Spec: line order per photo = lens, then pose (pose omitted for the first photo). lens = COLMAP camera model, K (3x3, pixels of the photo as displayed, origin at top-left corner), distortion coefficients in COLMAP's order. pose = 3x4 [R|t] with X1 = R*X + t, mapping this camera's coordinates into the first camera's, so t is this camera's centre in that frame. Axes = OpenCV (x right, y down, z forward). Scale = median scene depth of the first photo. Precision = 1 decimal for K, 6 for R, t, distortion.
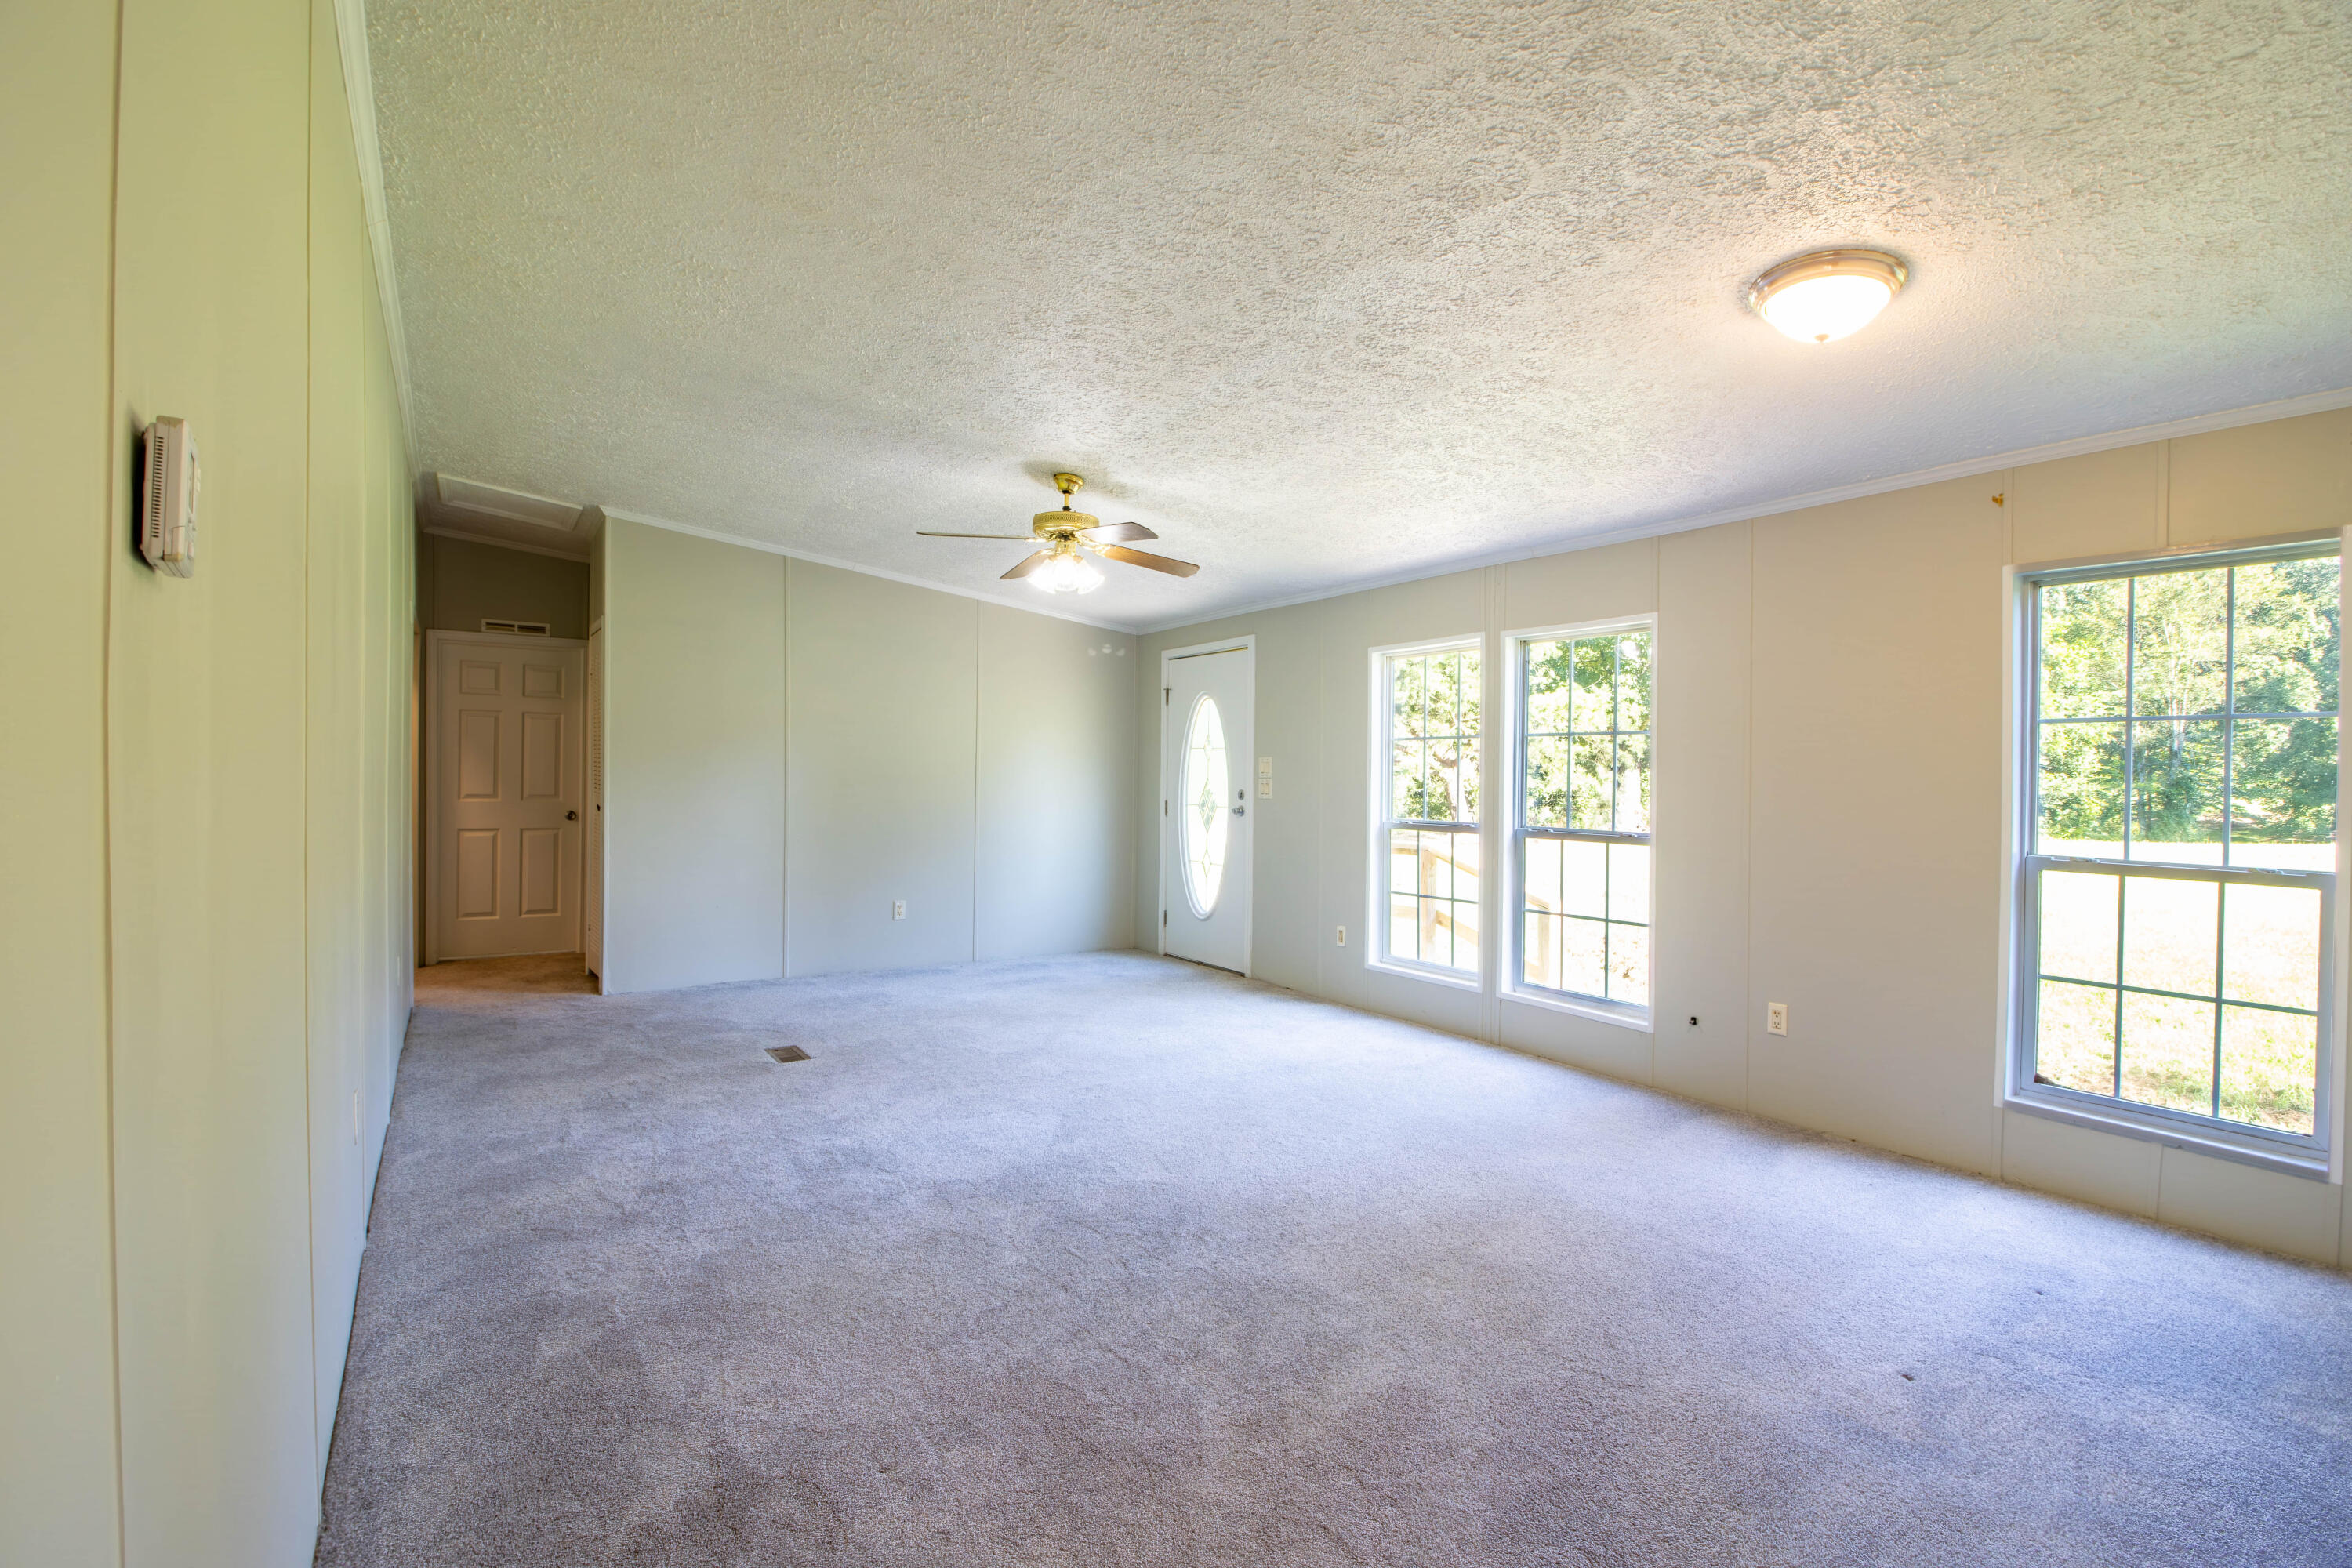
lens RADIAL K [[1109.2, 0, 1164.6], [0, 1109.2, 785.7], [0, 0, 1]] dist [0.000391, -0.014377]
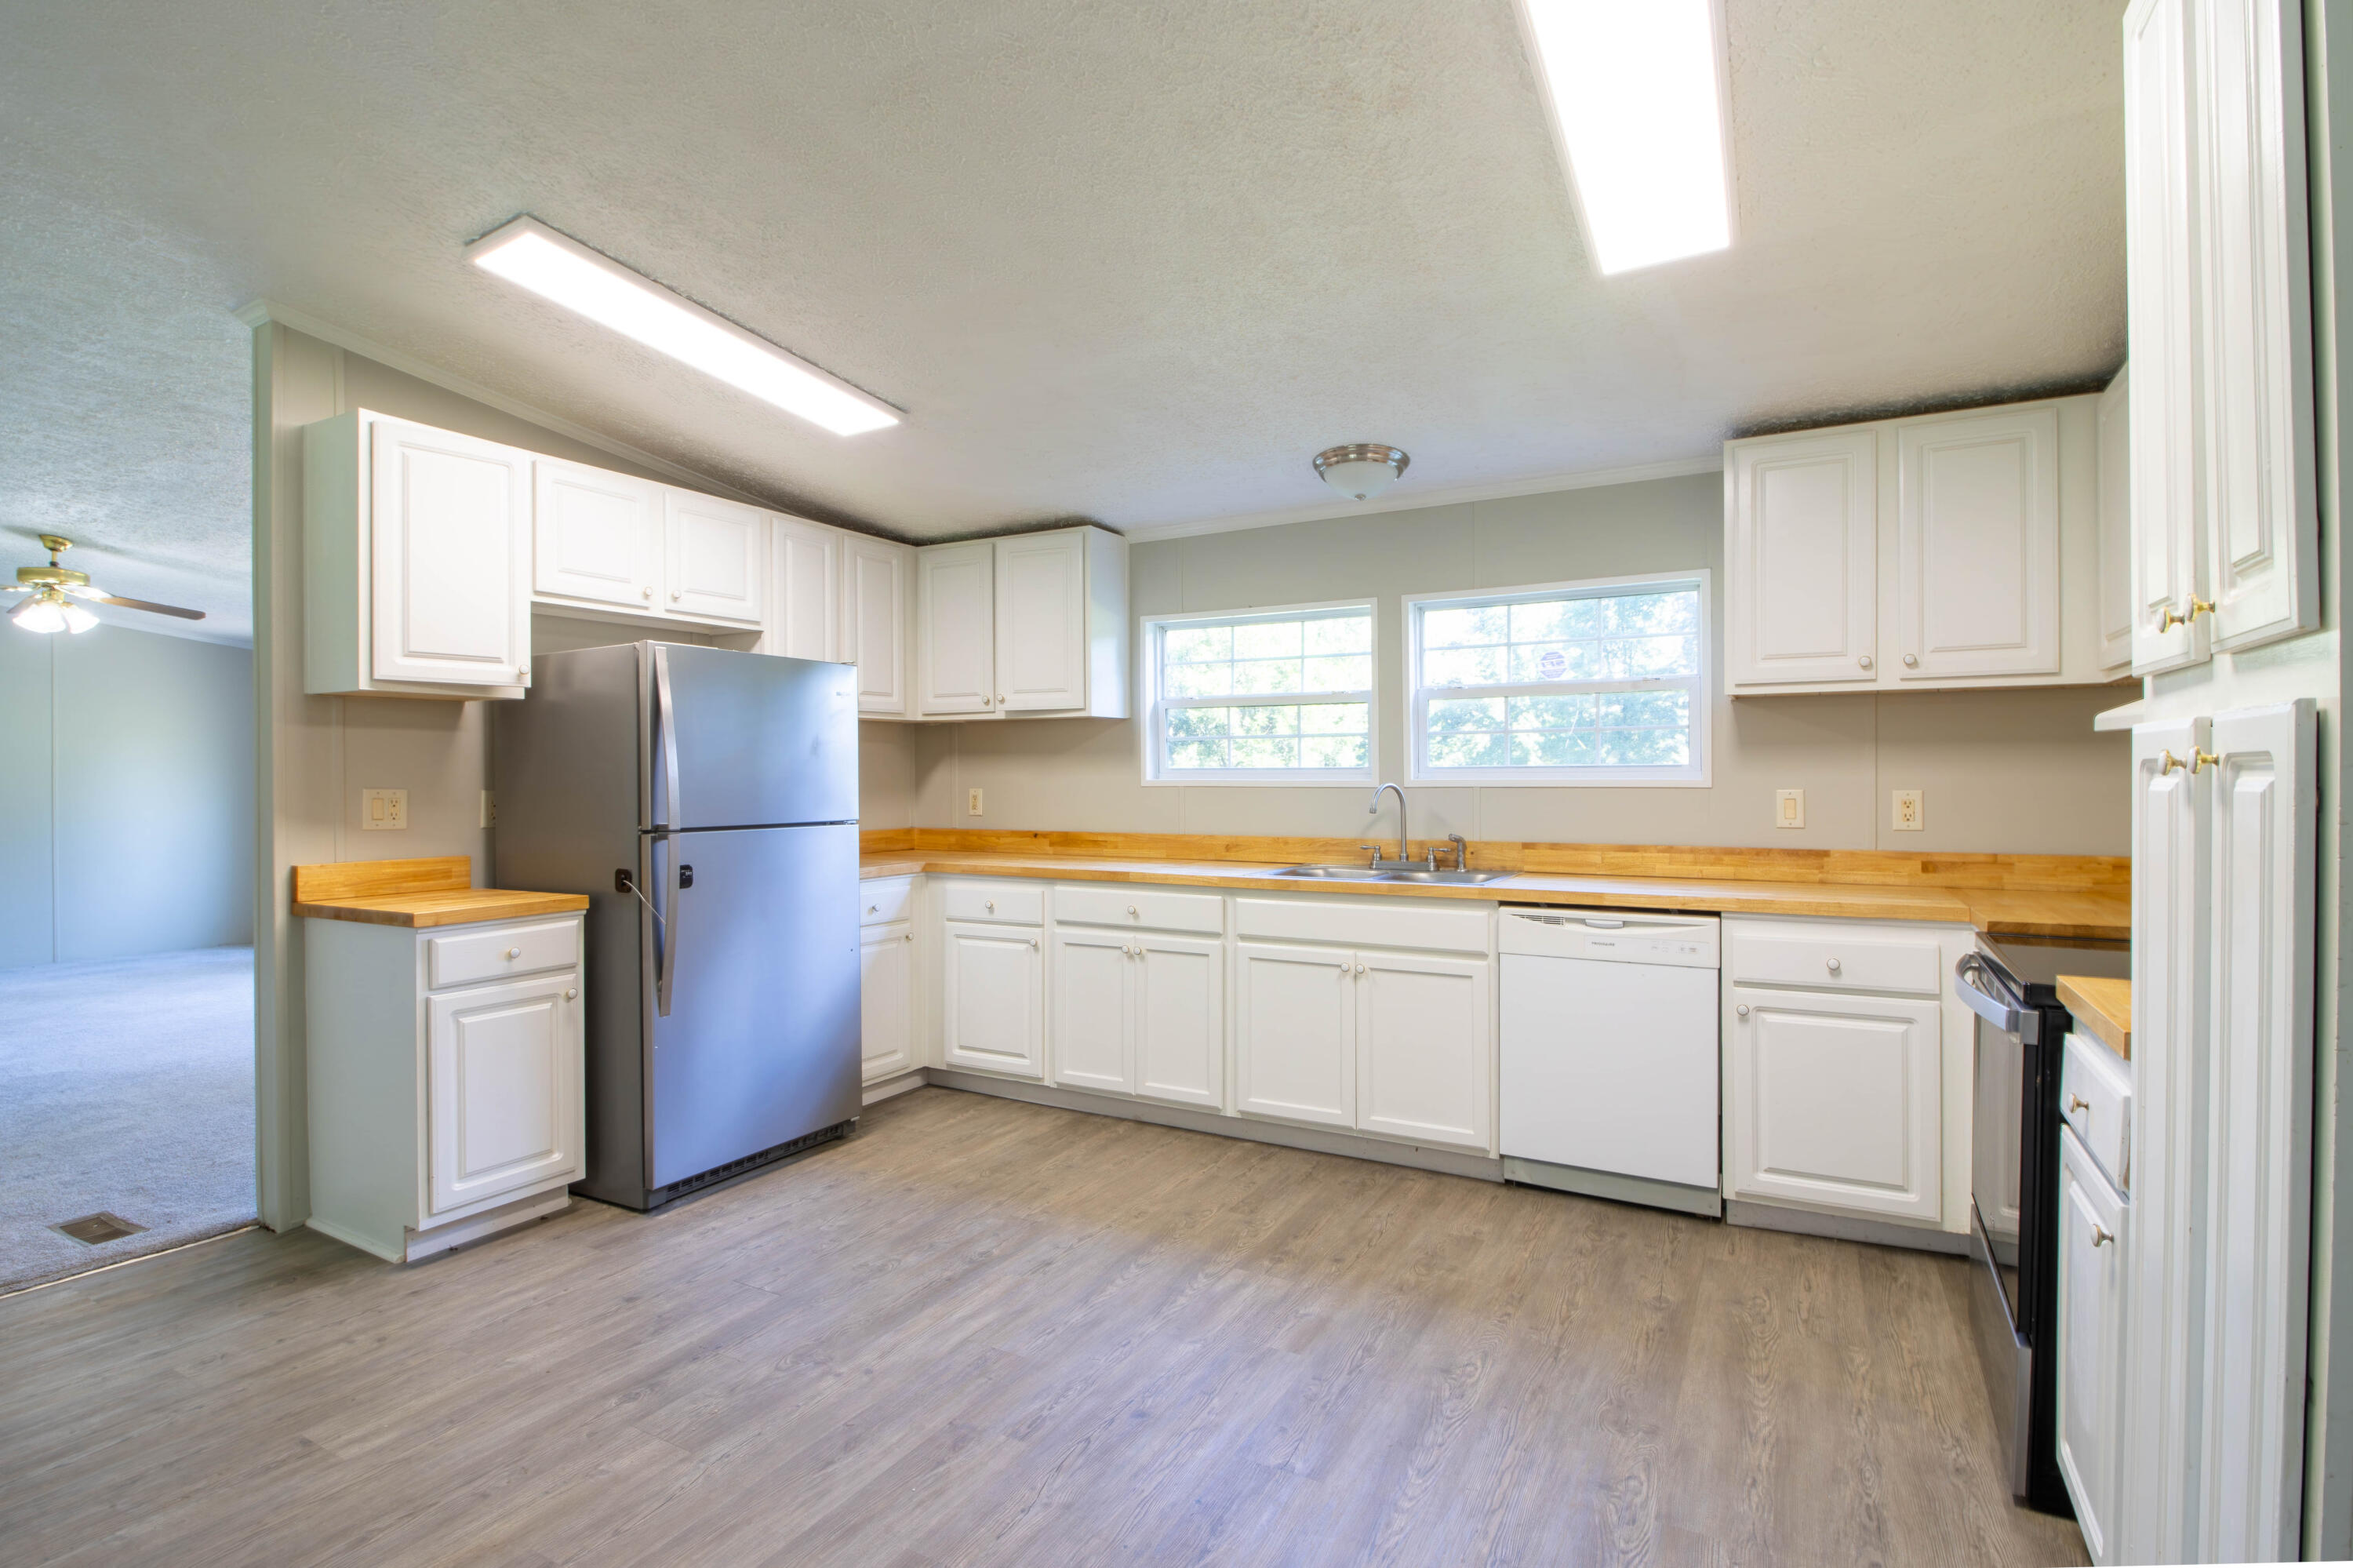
lens RADIAL K [[1109.8, 0, 1165.1], [0, 1109.8, 785.7], [0, 0, 1]] dist [0.000391, -0.014377]
pose [[0.878357, -0.014702, 0.477779, 0.405370], [0.016037, 0.999871, 0.001284, 0.010713], [-0.477736, 0.006535, 0.878479, -0.627725]]
